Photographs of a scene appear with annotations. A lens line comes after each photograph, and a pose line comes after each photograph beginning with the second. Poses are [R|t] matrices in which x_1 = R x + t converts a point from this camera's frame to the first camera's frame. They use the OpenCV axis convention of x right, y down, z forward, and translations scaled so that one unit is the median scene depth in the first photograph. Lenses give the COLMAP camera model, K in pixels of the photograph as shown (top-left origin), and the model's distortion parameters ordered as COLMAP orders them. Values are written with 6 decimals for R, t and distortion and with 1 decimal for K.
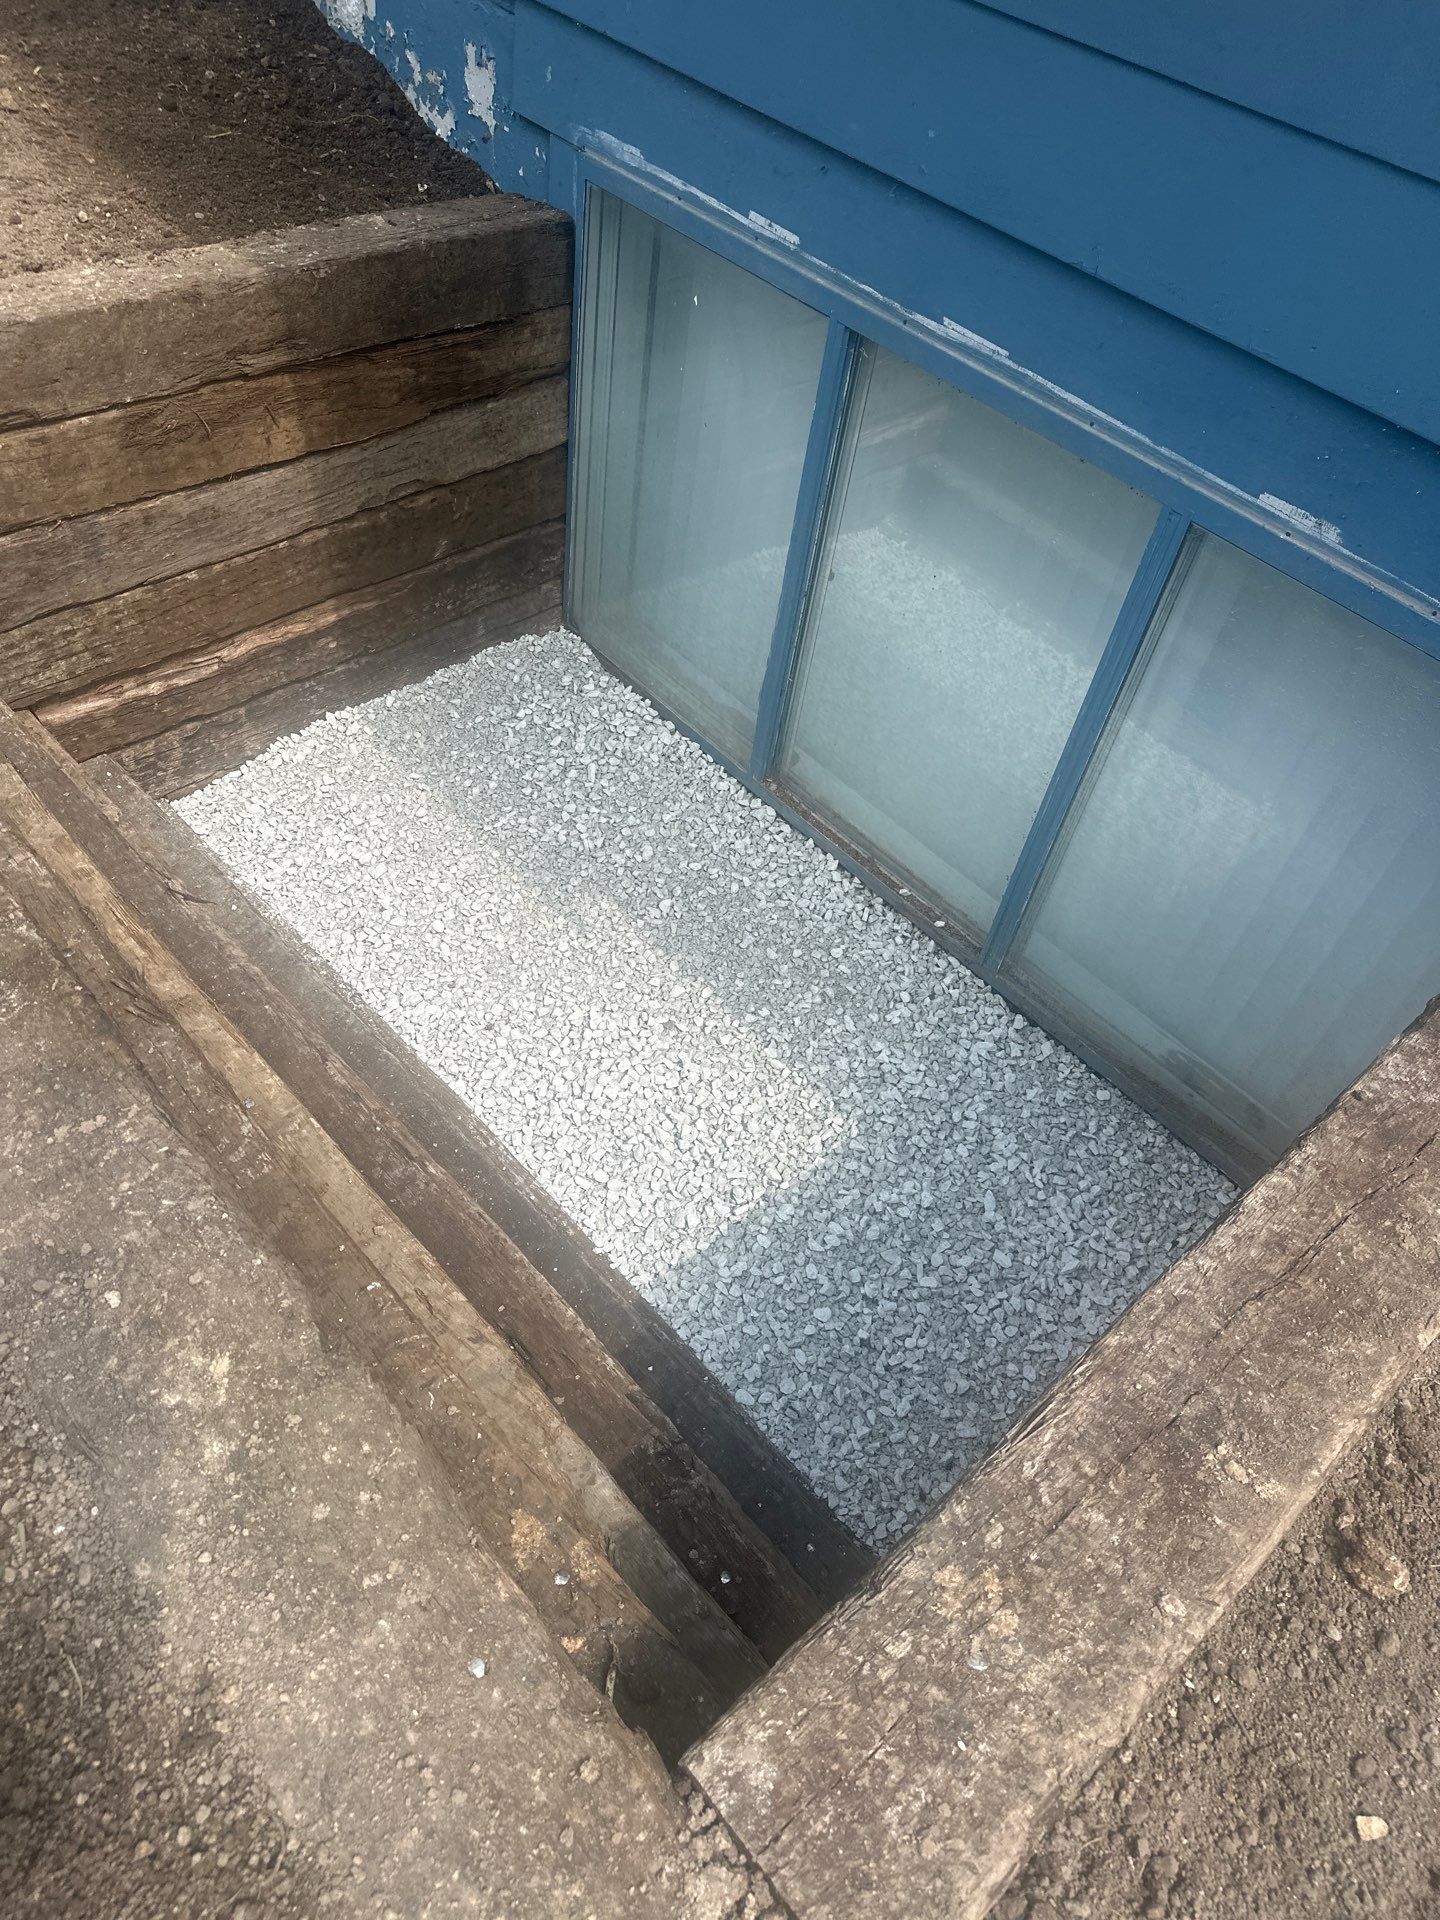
lens RADIAL K [[1360.1, 0, 711.4], [0, 1360.1, 964.3], [0, 0, 1]] dist [0.029163, -0.039592]
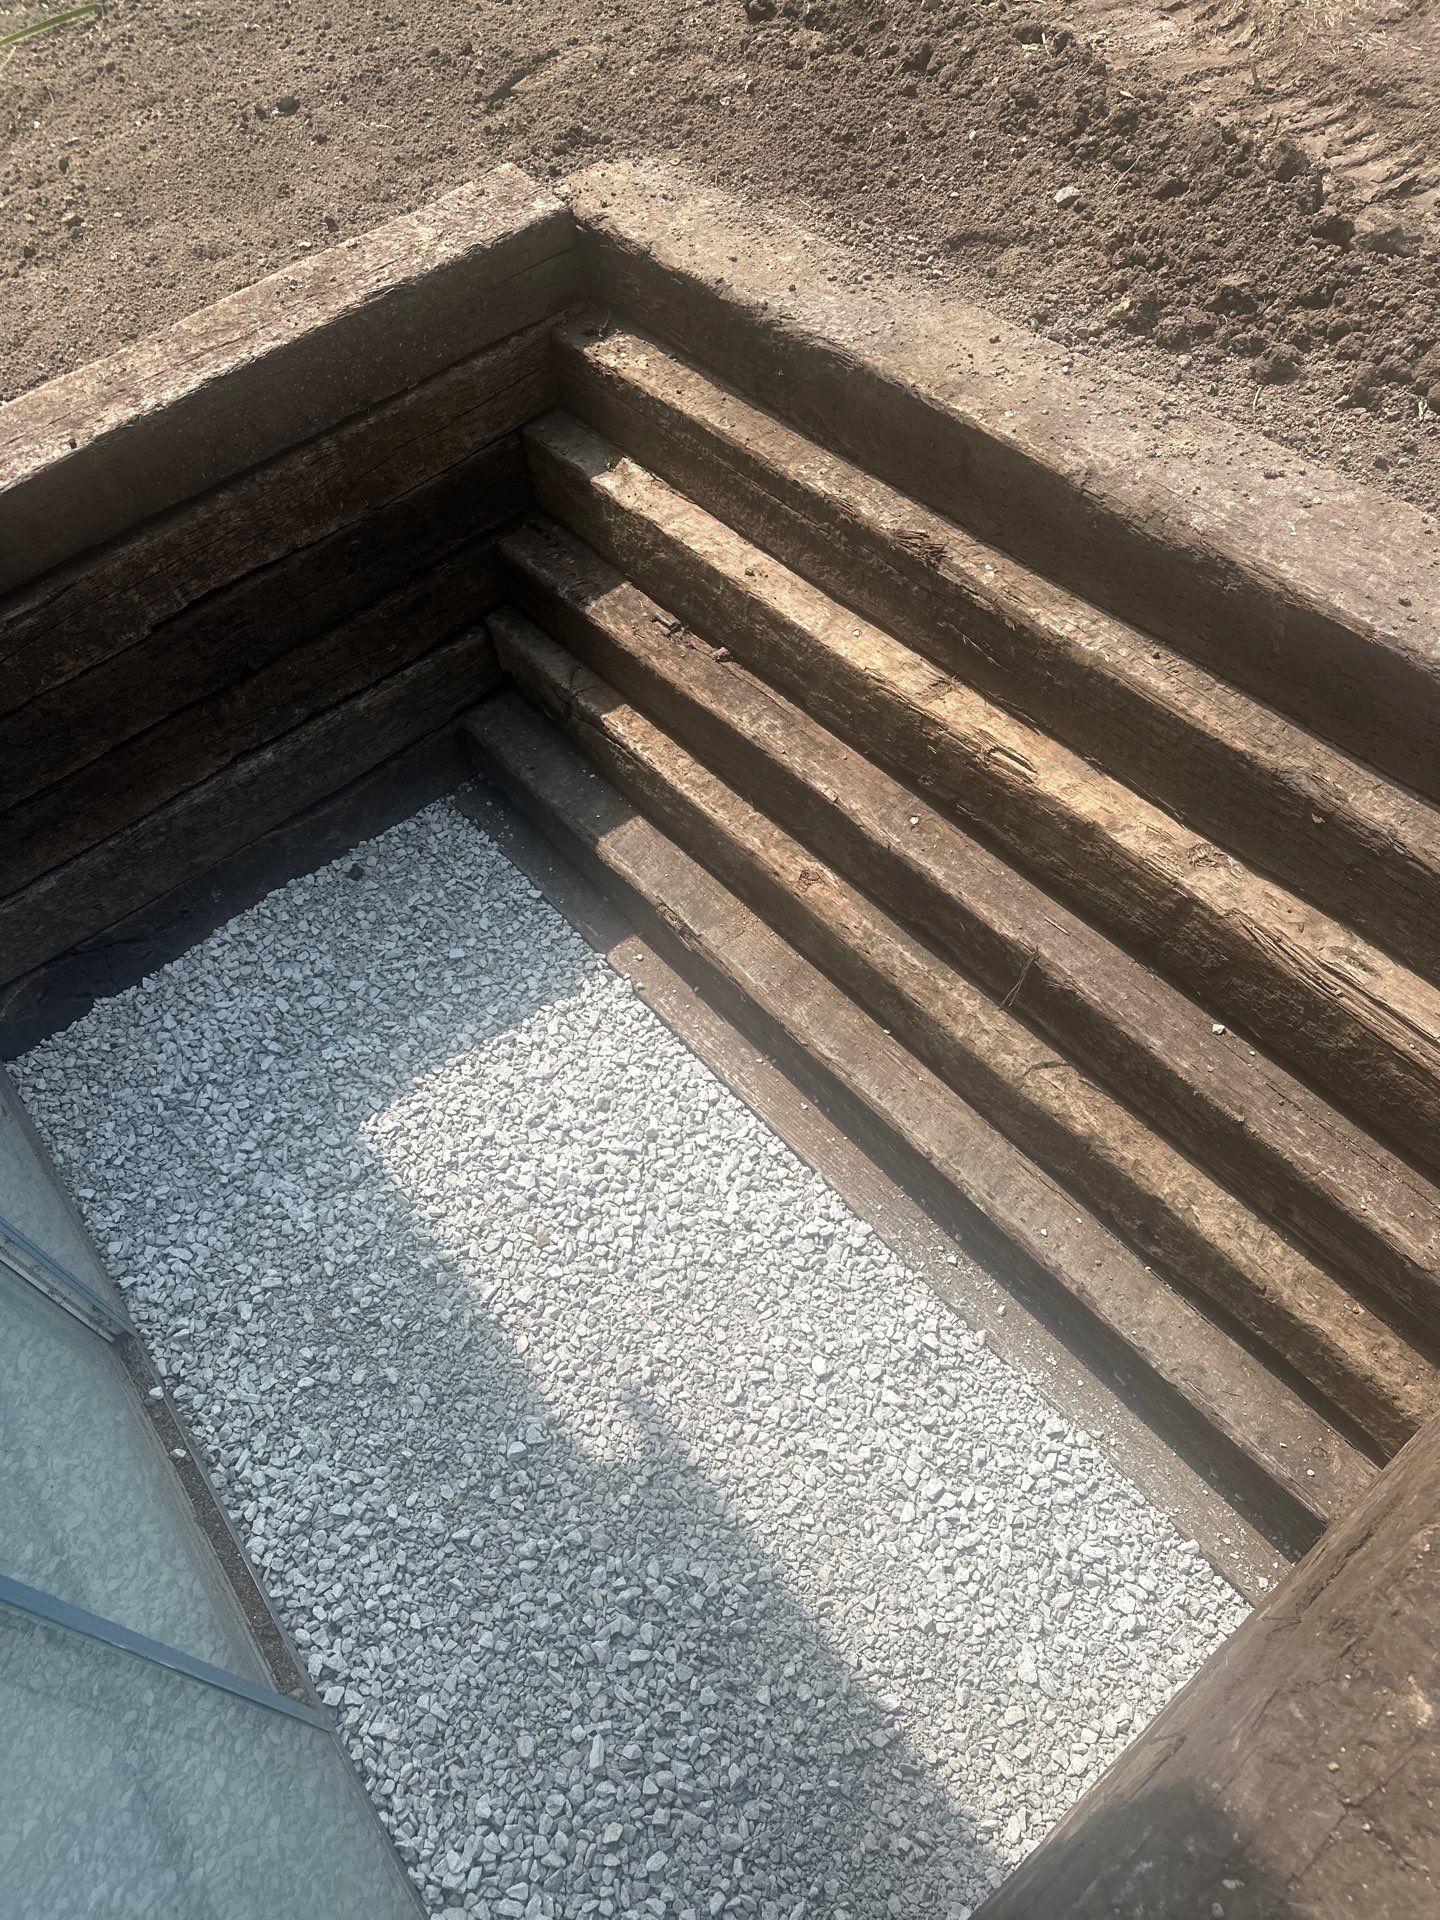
lens RADIAL K [[1349.0, 0, 720.0], [0, 1349.0, 960.0], [0, 0, 1]] dist [0.114755, -0.169264]
pose [[-0.997151, -0.054709, 0.051936, -0.198805], [0.062005, -0.202322, 0.977354, -0.844524], [-0.042962, 0.977790, 0.205138, 0.712743]]
